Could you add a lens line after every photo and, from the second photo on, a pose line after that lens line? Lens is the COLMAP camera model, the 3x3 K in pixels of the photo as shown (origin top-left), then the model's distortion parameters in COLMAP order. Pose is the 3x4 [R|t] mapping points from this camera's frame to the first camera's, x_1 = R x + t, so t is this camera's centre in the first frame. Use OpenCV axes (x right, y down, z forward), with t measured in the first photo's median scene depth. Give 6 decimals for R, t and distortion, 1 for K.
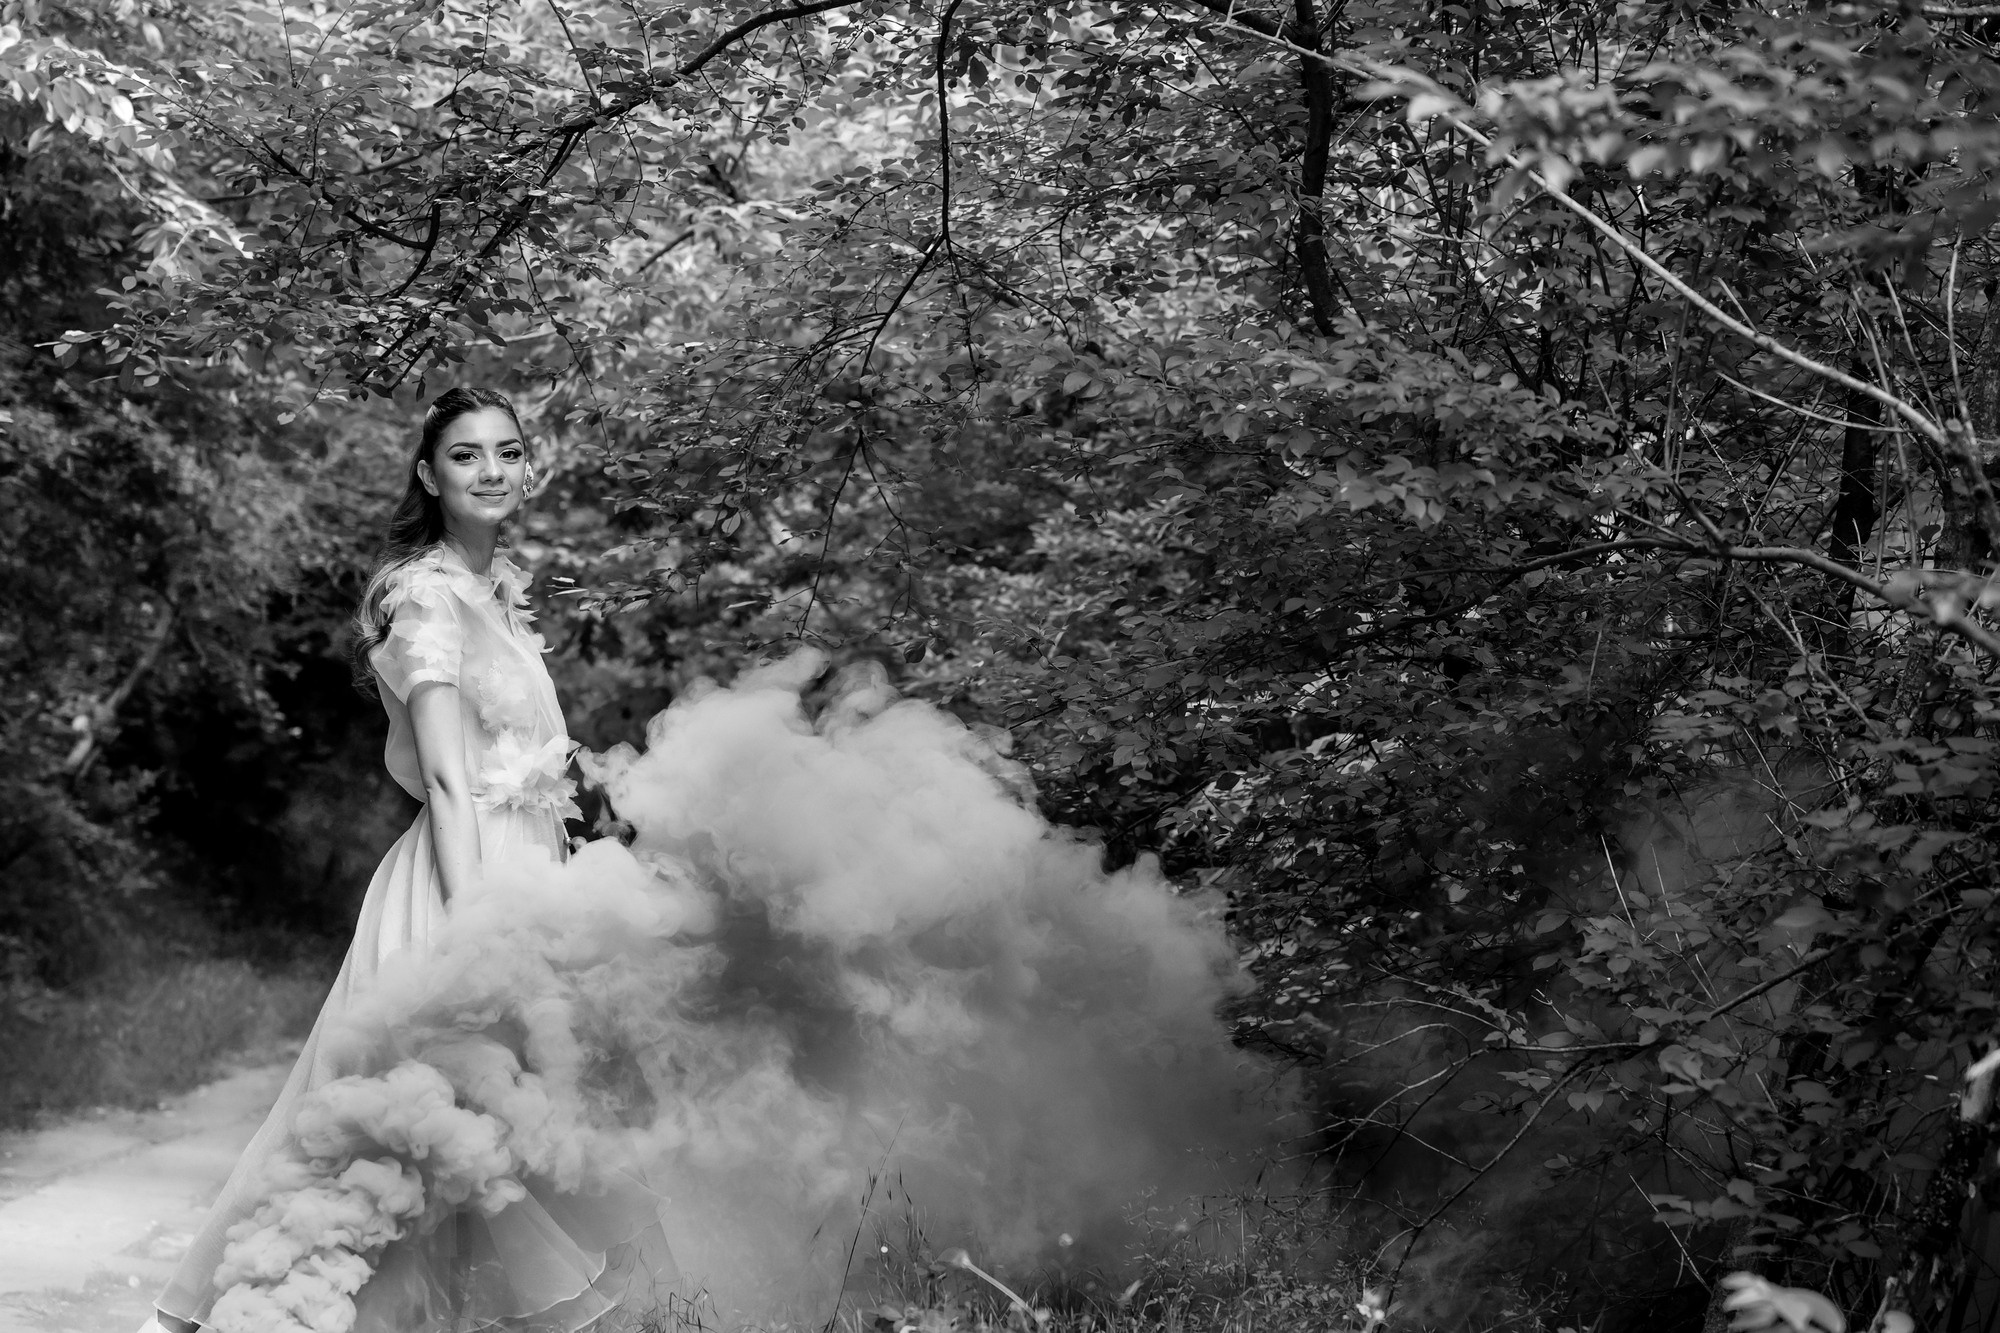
lens RADIAL K [[4174.6, 0, 994.9], [0, 4174.6, 666.2], [0, 0, 1]] dist [0.081674, 0.000000]
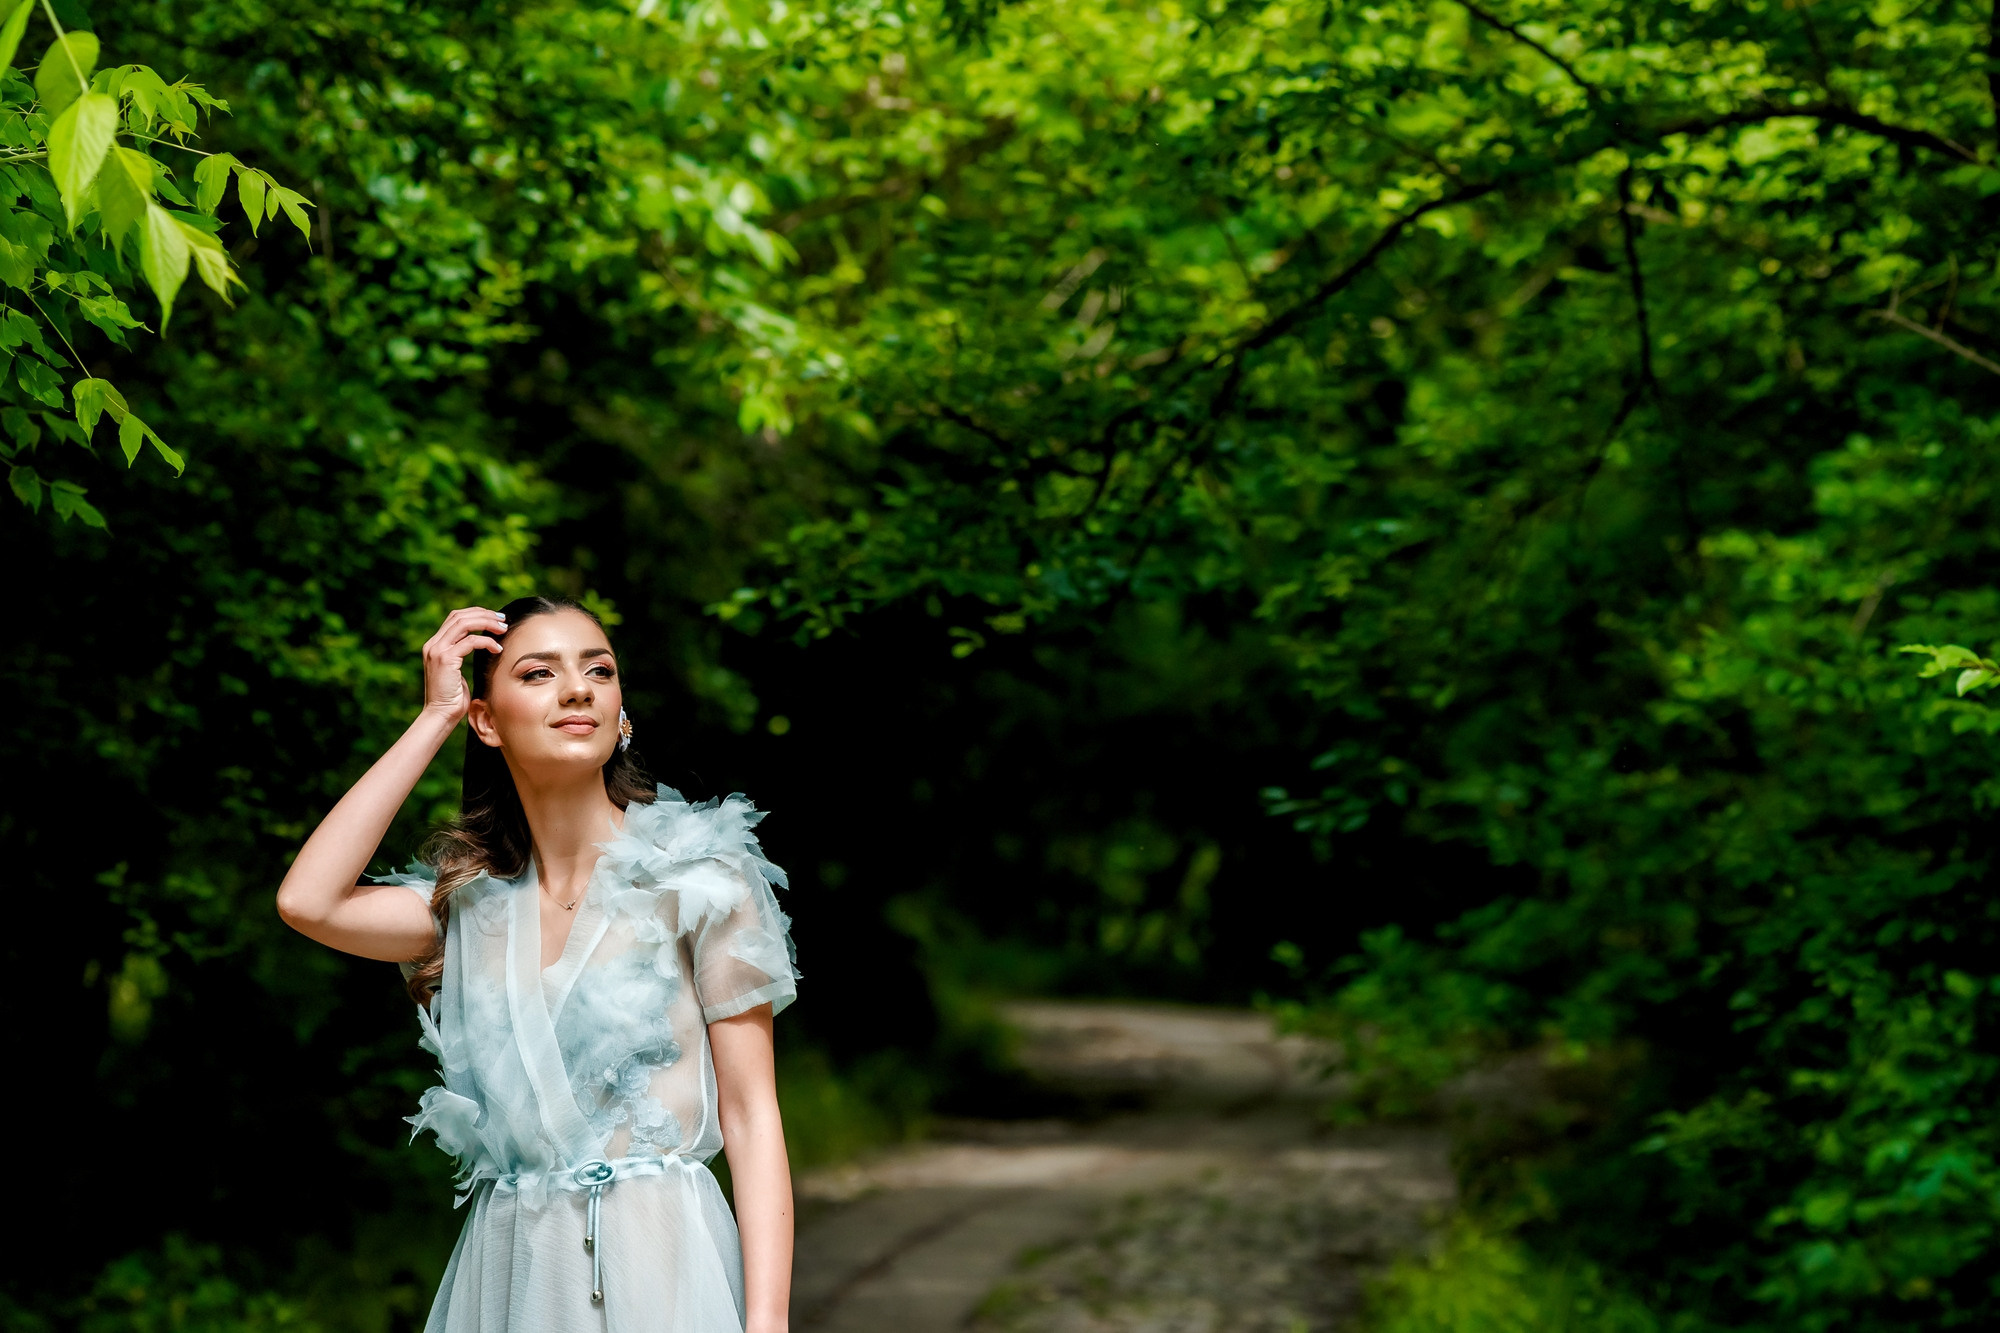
lens RADIAL K [[8342.8, 0, 1002.9], [0, 8342.8, 665.8], [0, 0, 1]] dist [0.039006, 0.000000]
pose [[0.989476, -0.093753, -0.110220, 0.039080], [0.099509, 0.993882, 0.047920, -0.124866], [0.105054, -0.058383, 0.992751, -0.739198]]
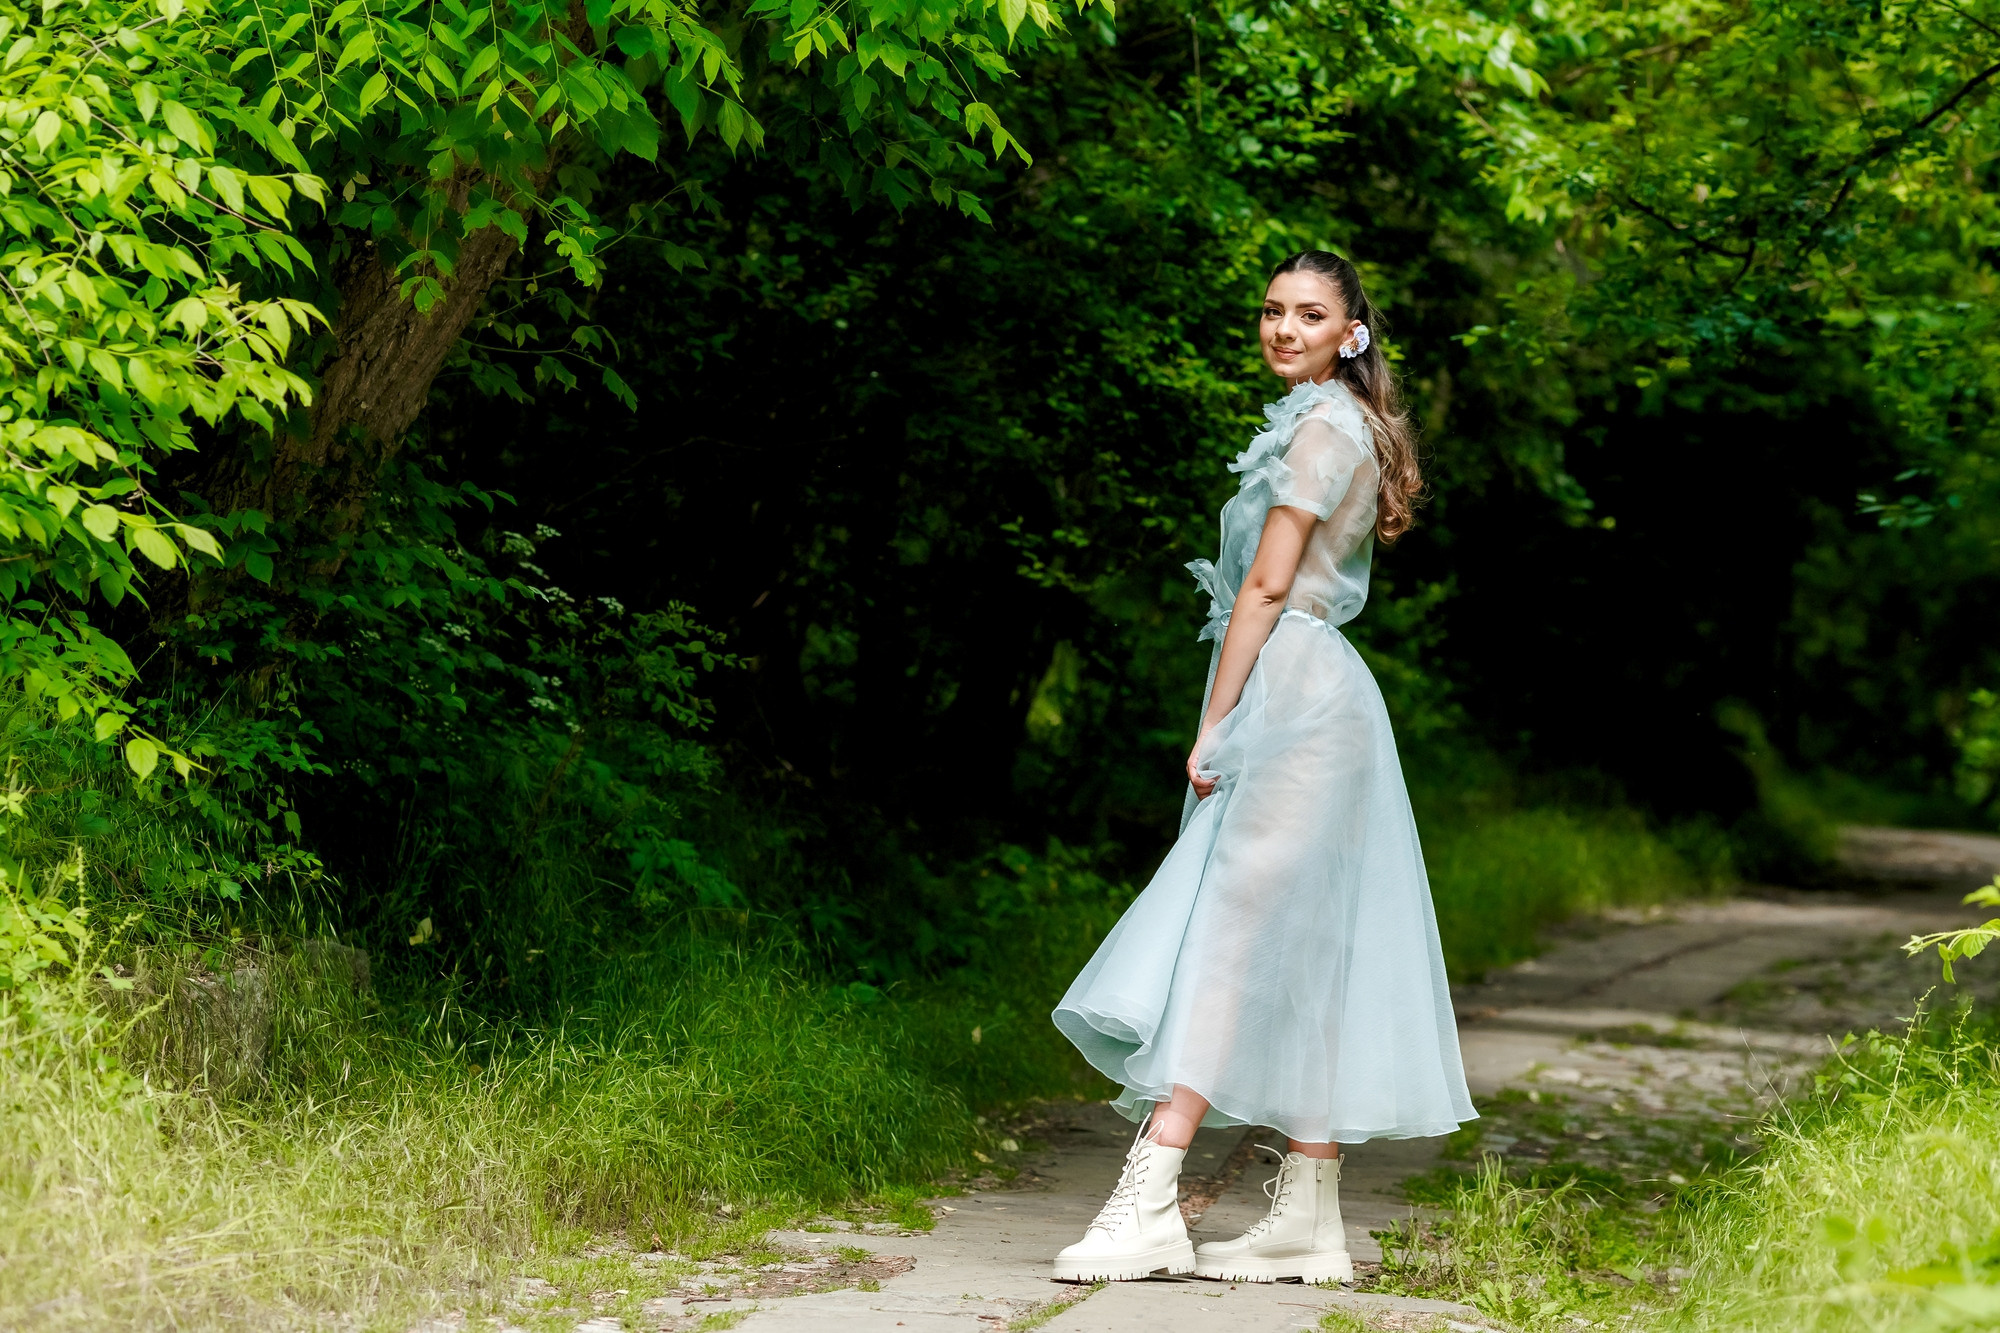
lens RADIAL K [[8342.8, 0, 989.3], [0, 8342.8, 661.6], [0, 0, 1]] dist [0.039006, 0.000000]
pose [[0.972753, -0.039343, -0.228482, 0.182273], [0.051785, 0.997469, 0.048713, -0.093388], [0.225988, -0.059218, 0.972329, -1.296869]]
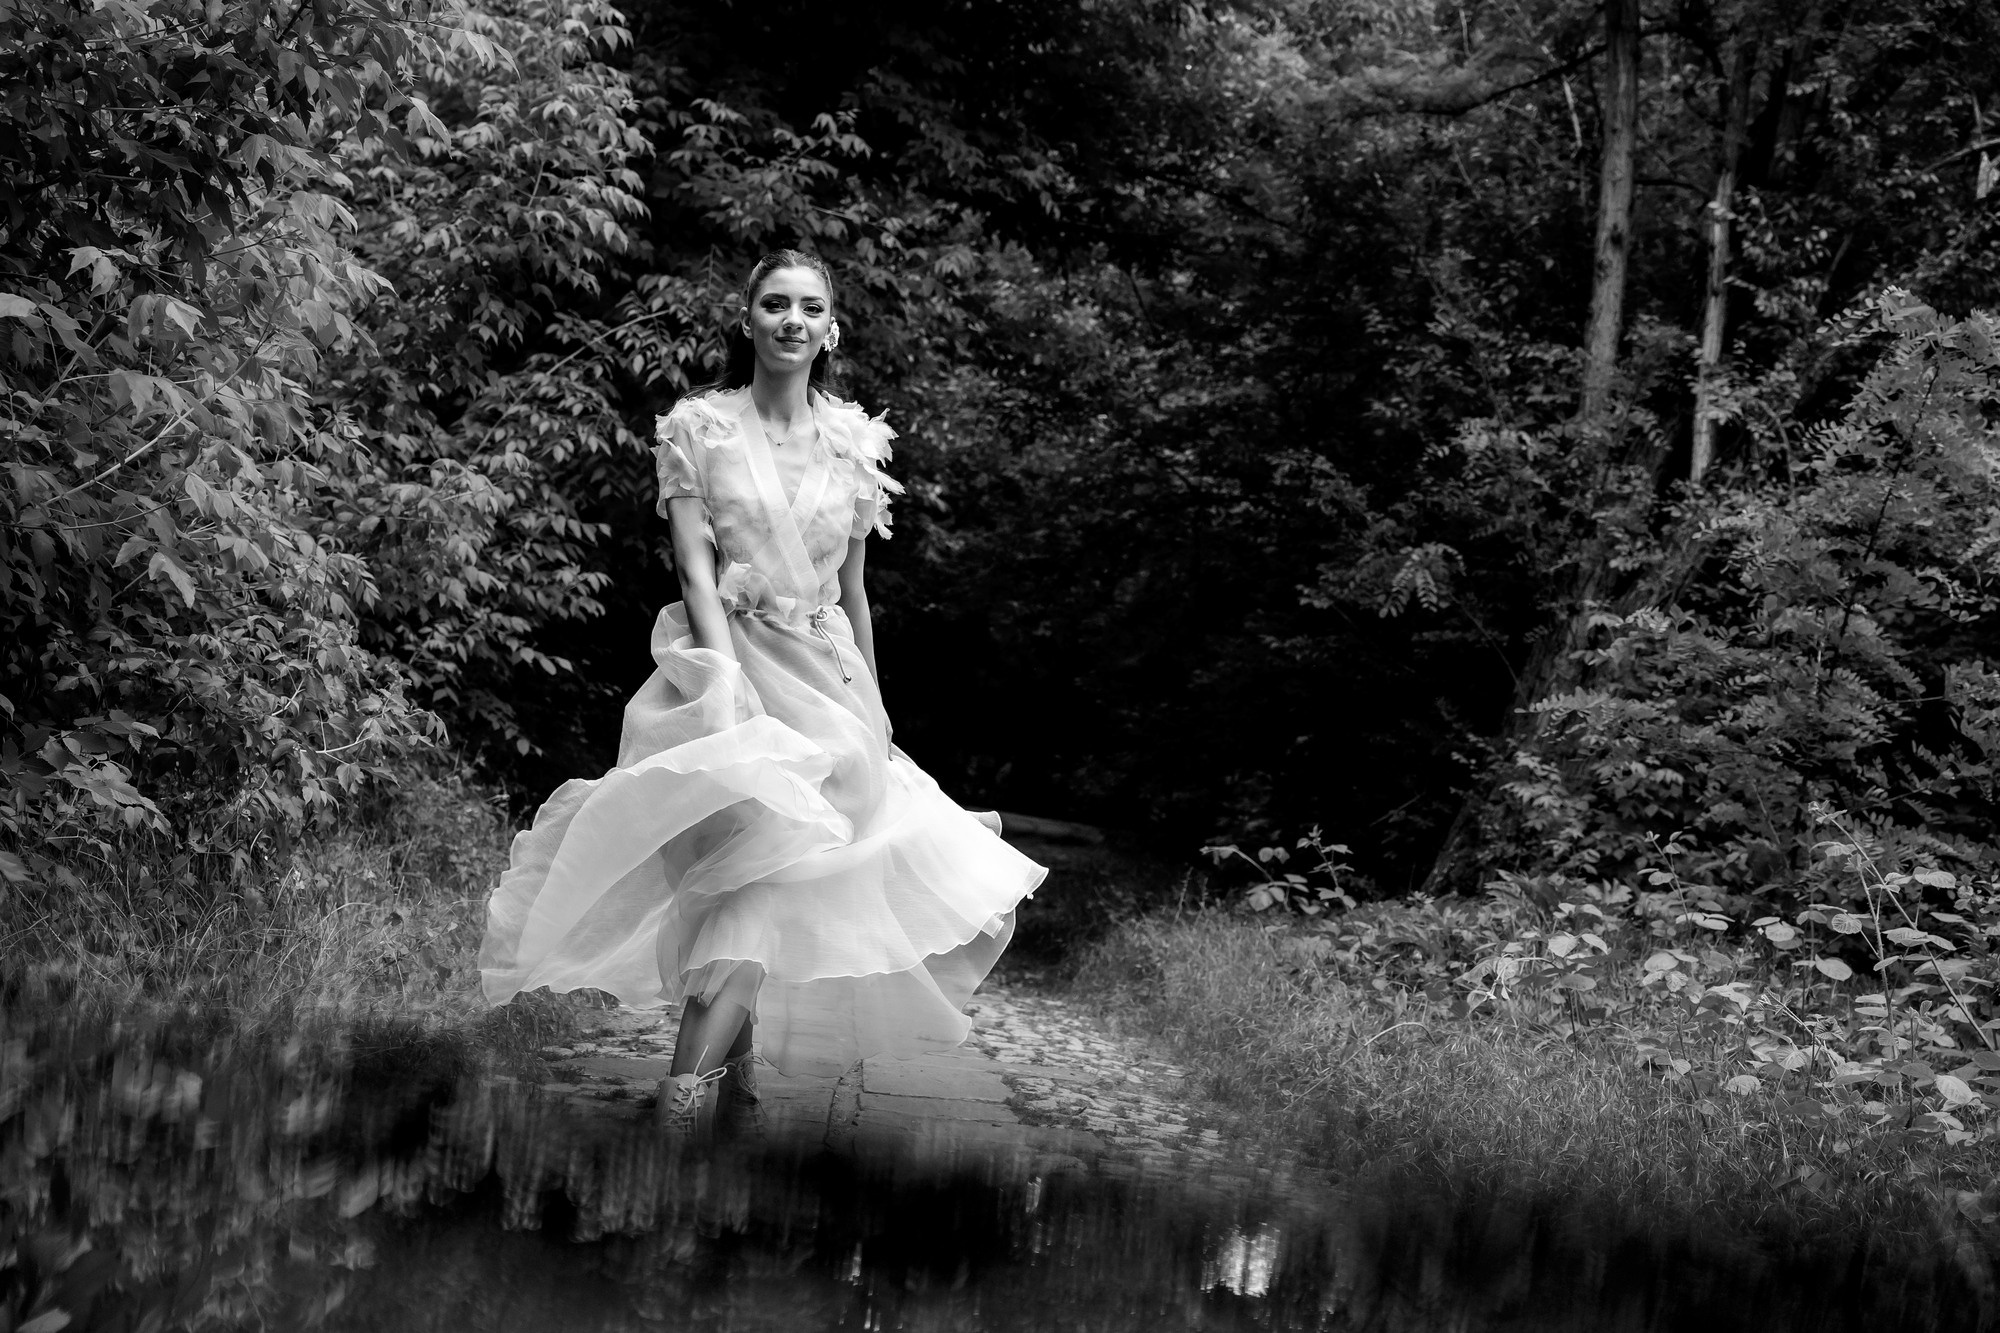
lens RADIAL K [[3528.4, 0, 985.5], [0, 3528.4, 683.7], [0, 0, 1]] dist [0.177175, 0.000000]
pose [[0.996122, 0.019125, -0.085882, 0.052529], [-0.015769, 0.999092, 0.039588, -0.107167], [0.086561, -0.038080, 0.995518, -1.475669]]
